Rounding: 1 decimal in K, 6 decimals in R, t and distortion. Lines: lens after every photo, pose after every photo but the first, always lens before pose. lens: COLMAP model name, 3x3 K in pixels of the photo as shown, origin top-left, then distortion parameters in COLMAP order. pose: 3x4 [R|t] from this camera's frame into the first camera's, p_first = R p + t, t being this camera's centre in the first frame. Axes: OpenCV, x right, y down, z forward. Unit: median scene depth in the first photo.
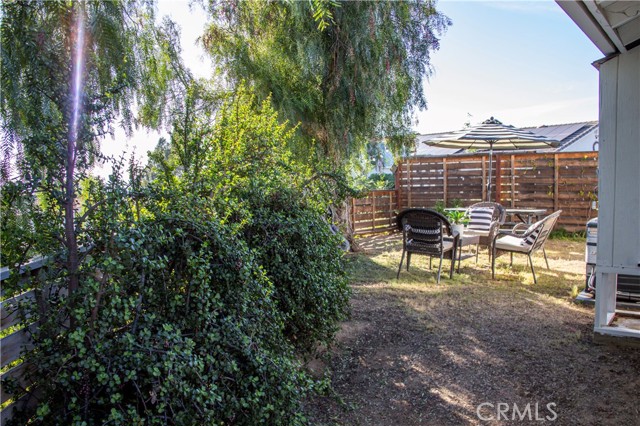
lens RADIAL K [[536.8, 0, 318.7], [0, 536.8, 232.5], [0, 0, 1]] dist [-0.152595, 0.137386]
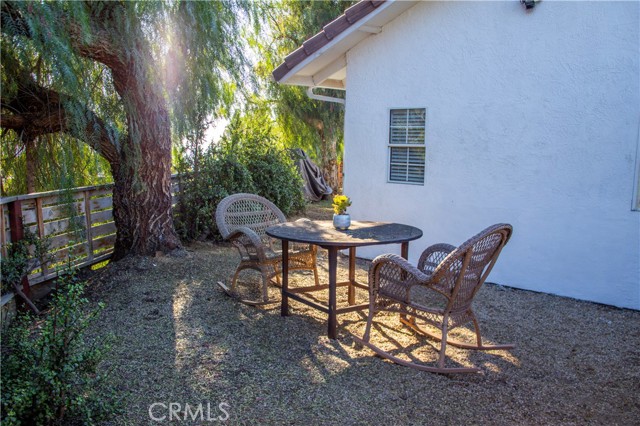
lens RADIAL K [[536.8, 0, 318.7], [0, 536.8, 232.5], [0, 0, 1]] dist [-0.152595, 0.137386]
pose [[0.988035, 0.067357, -0.138747, 0.806661], [-0.060335, 0.996705, 0.054210, 0.212693], [0.141942, -0.045190, 0.988843, -2.267452]]
